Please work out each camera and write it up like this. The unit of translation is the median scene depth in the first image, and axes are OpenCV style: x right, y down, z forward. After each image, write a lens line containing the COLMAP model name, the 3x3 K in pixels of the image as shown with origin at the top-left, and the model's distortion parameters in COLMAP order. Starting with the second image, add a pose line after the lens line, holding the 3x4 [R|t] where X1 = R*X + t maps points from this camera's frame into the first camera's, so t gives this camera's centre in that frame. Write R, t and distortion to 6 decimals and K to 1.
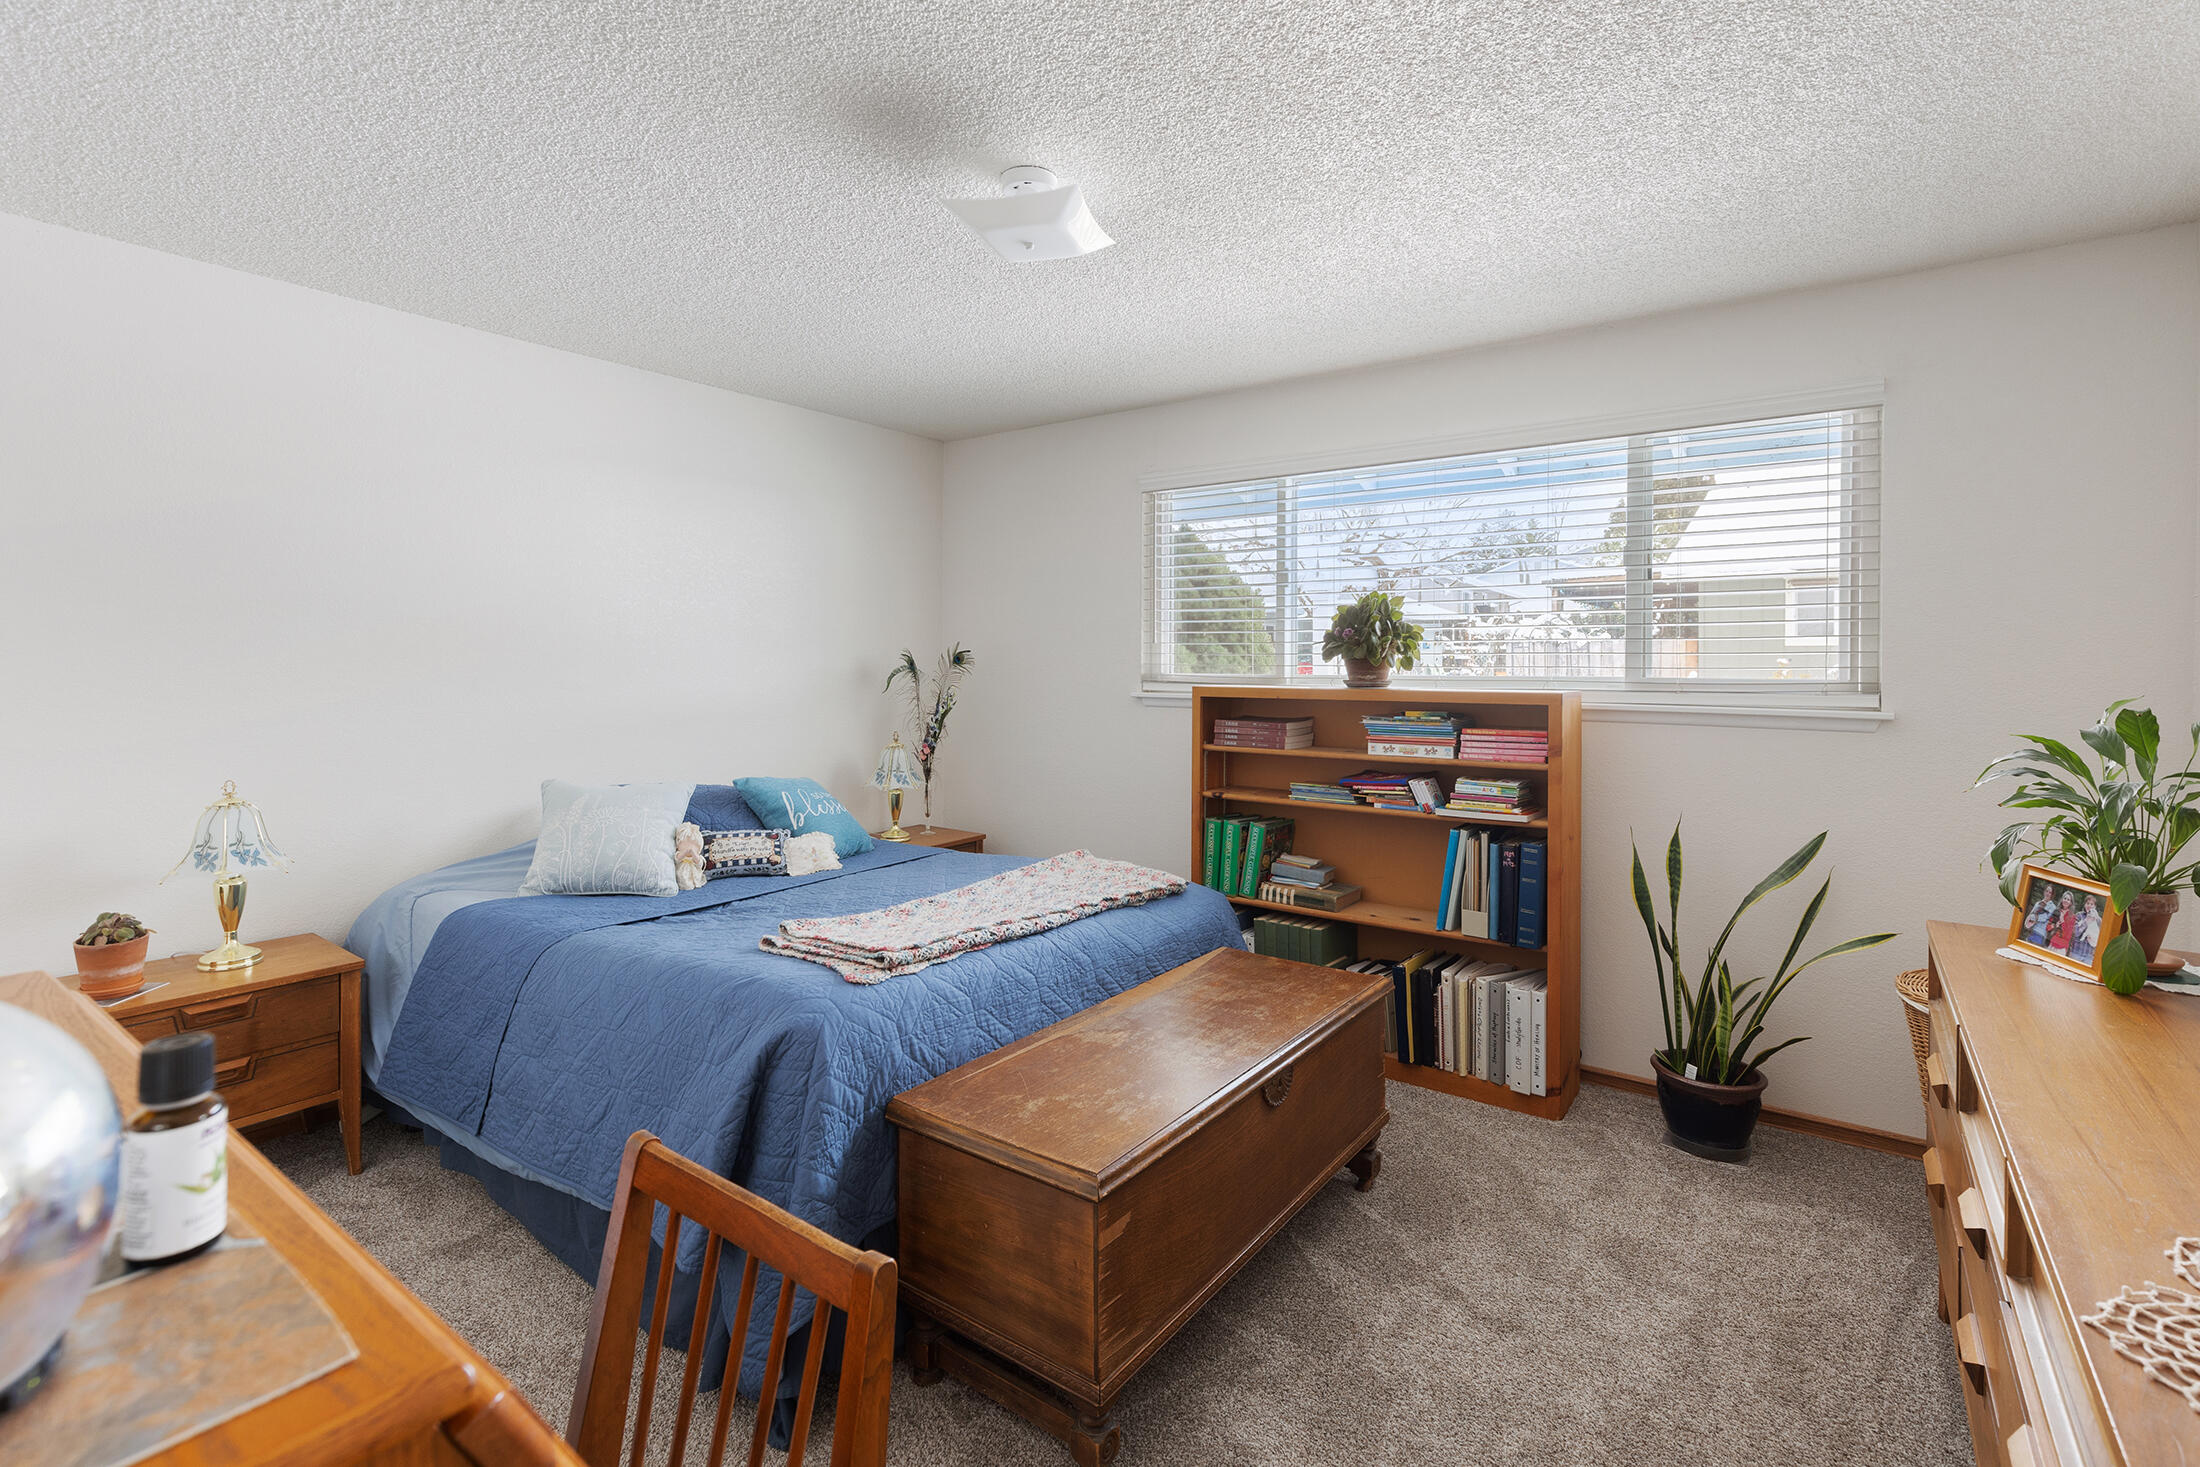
lens RADIAL K [[1004.1, 0, 1119.5], [0, 1004.1, 703.8], [0, 0, 1]] dist [0.001814, -0.000248]
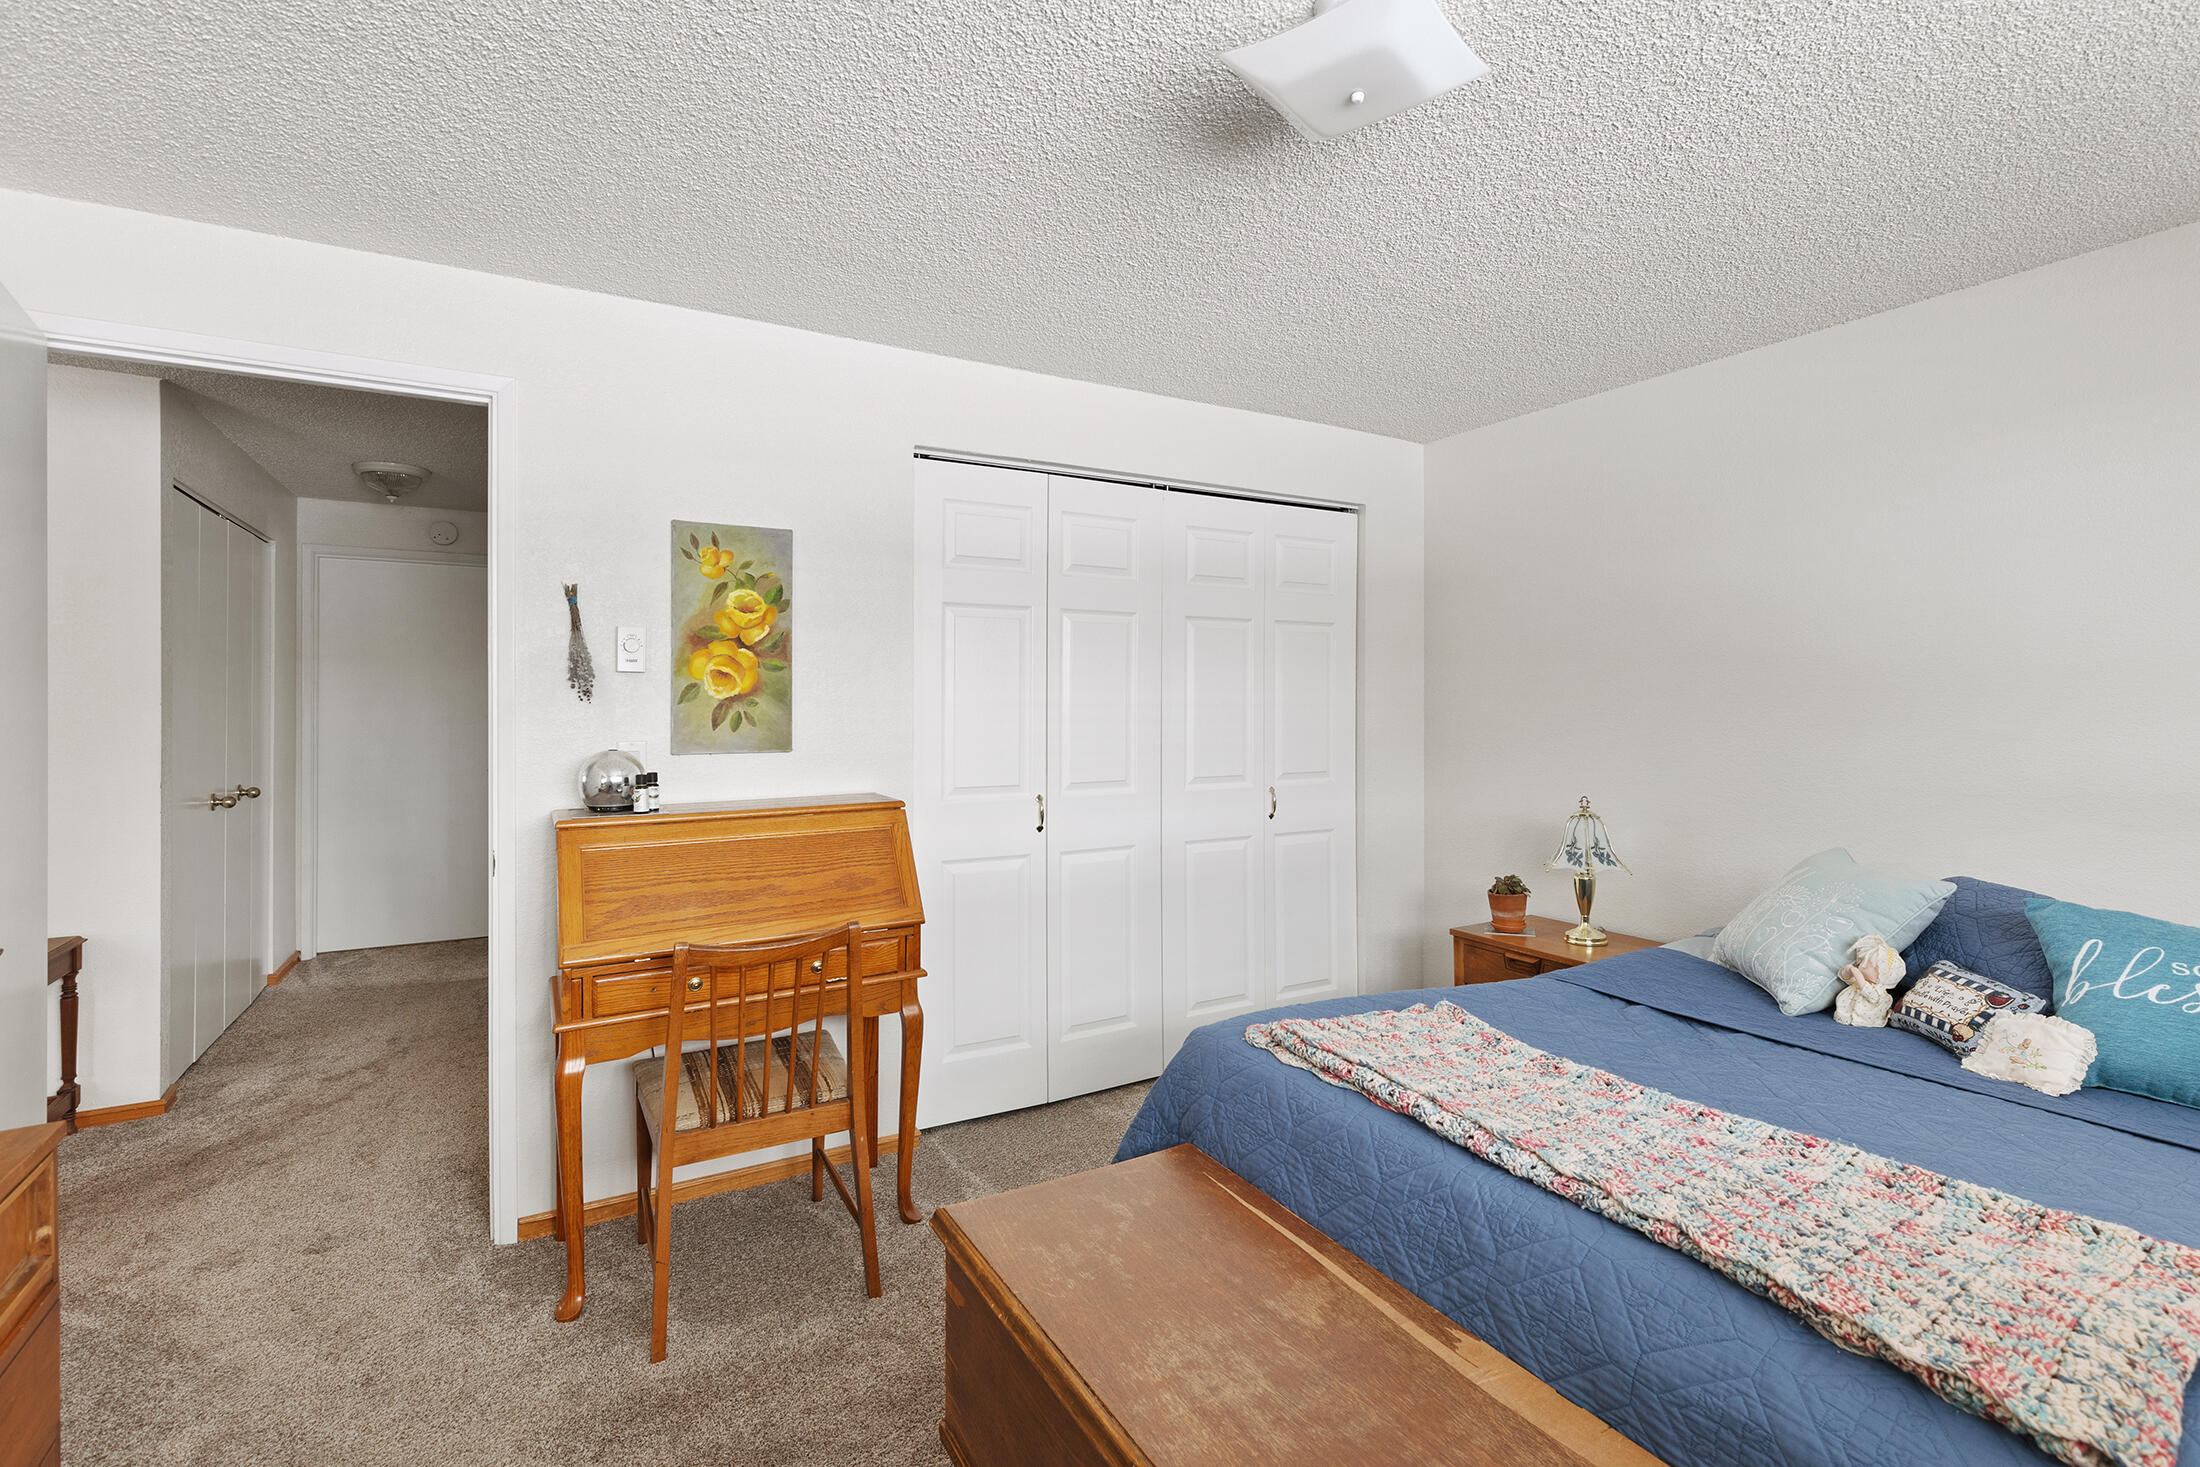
lens RADIAL K [[1004.1, 0, 1119.5], [0, 1004.1, 703.8], [0, 0, 1]] dist [0.001814, -0.000248]
pose [[-0.405854, 0.003306, -0.913932, 0.517795], [-0.038256, 0.999056, 0.020603, -0.044923], [0.913137, 0.043325, -0.405344, 0.959465]]
